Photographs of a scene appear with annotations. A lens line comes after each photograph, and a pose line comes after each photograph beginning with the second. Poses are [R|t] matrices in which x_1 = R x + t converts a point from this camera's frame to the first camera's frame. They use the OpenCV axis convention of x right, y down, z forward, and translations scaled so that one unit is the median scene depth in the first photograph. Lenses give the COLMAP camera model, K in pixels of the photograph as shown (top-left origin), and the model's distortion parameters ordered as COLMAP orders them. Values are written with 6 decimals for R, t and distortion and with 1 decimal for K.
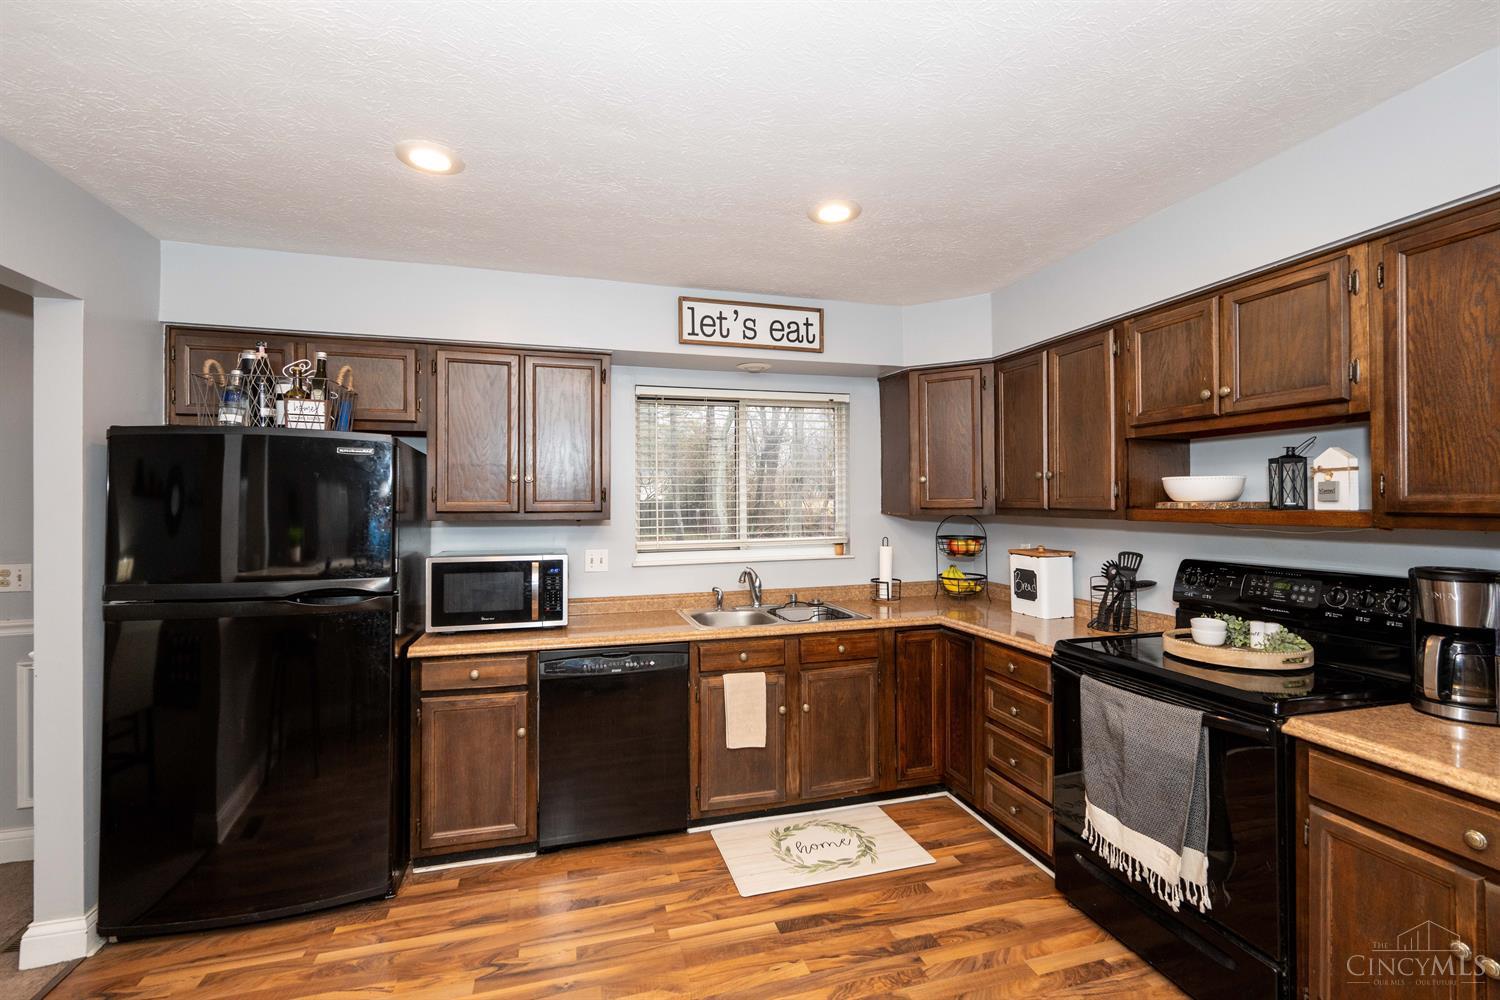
lens RADIAL K [[642.0, 0, 735.8], [0, 642.0, 495.8], [0, 0, 1]] dist [-0.001688, 0.001430]
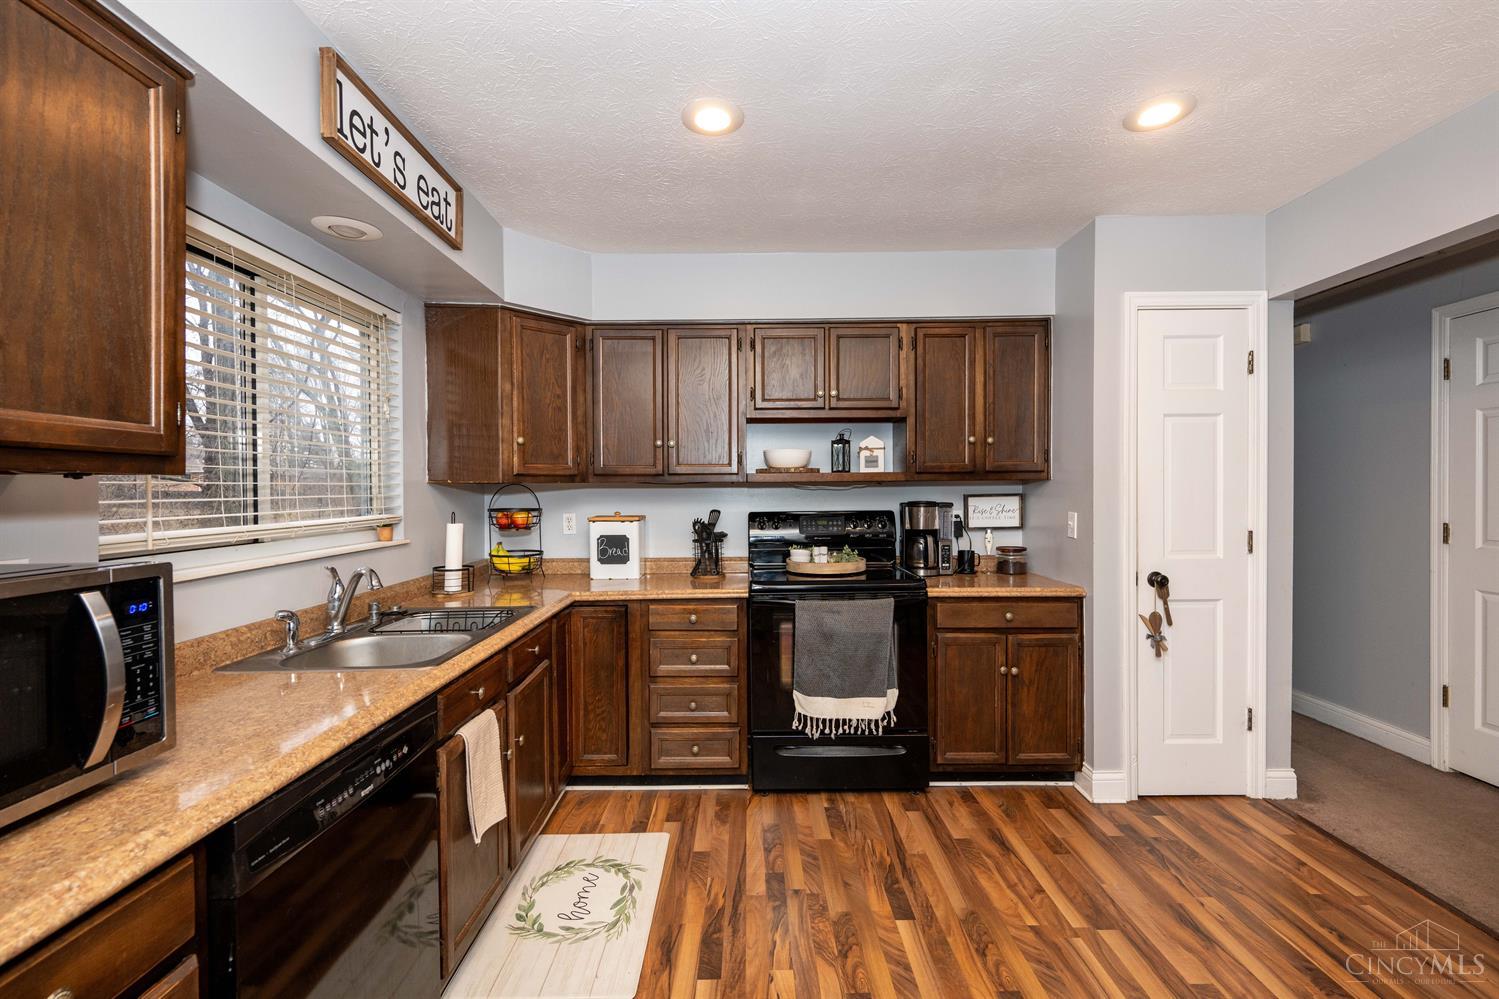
lens RADIAL K [[641.5, 0, 747.9], [0, 641.5, 496.3], [0, 0, 1]] dist [-0.001688, 0.001430]
pose [[0.265838, -0.006880, 0.963993, -0.570625], [-0.002831, 0.999965, 0.007918, 0.052326], [-0.964014, -0.004834, 0.265809, 0.614296]]
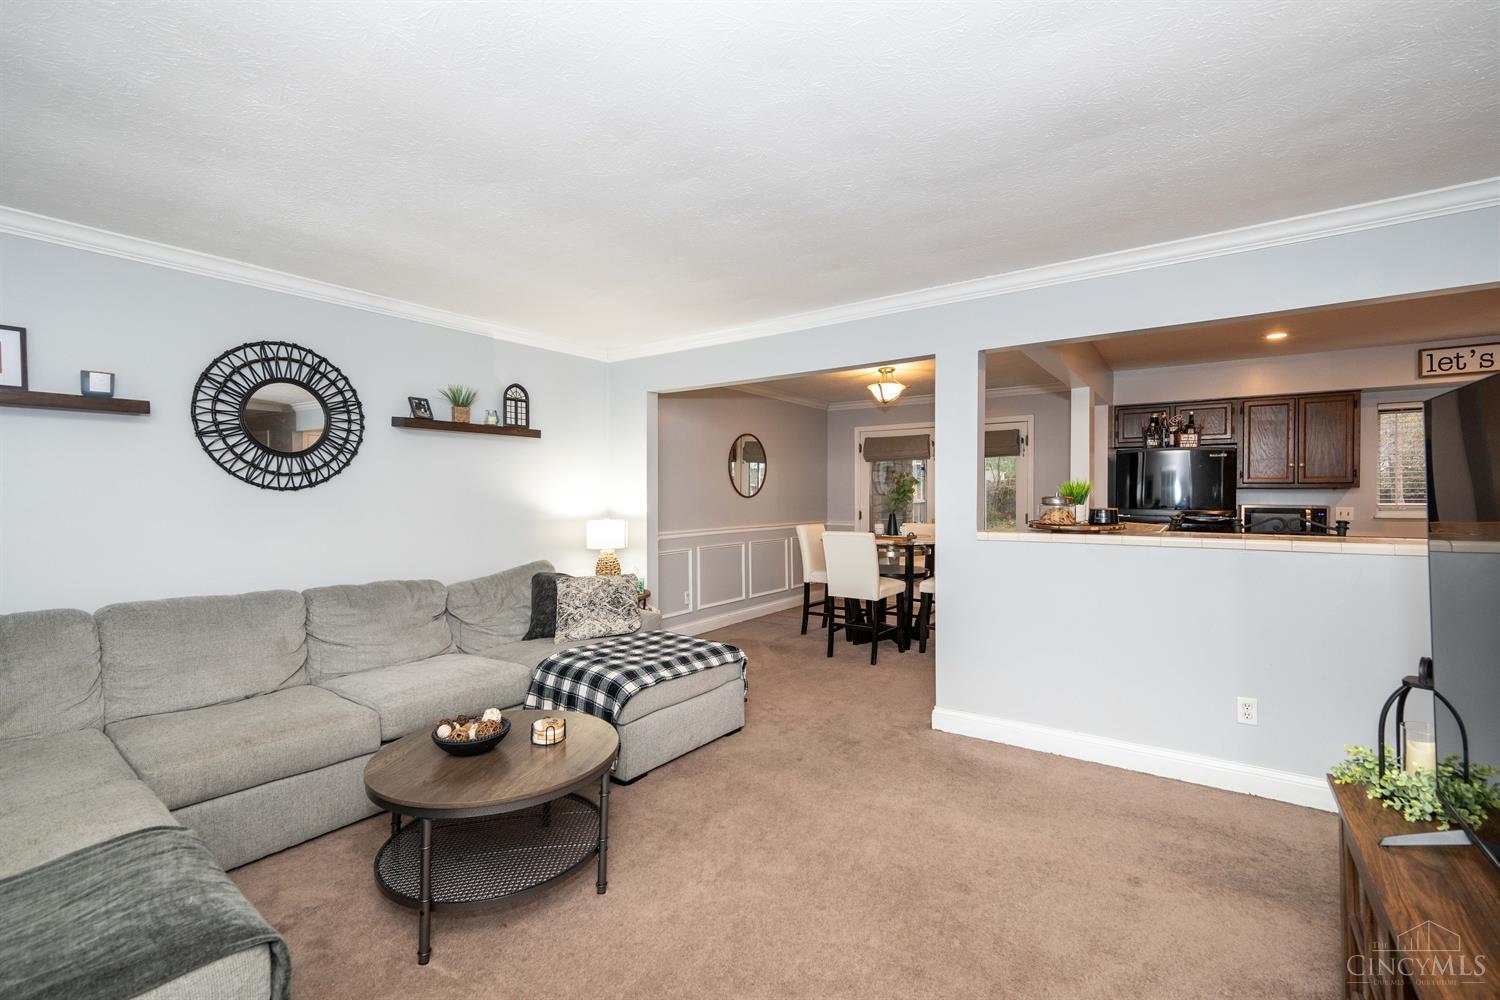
lens RADIAL K [[642.0, 0, 753.3], [0, 642.0, 499.4], [0, 0, 1]] dist [-0.001688, 0.001430]
pose [[0.629611, 0.007436, -0.776875, 0.234705], [0.004010, 0.999910, 0.012821, 0.082014], [0.776900, -0.011188, 0.629524, -2.710554]]
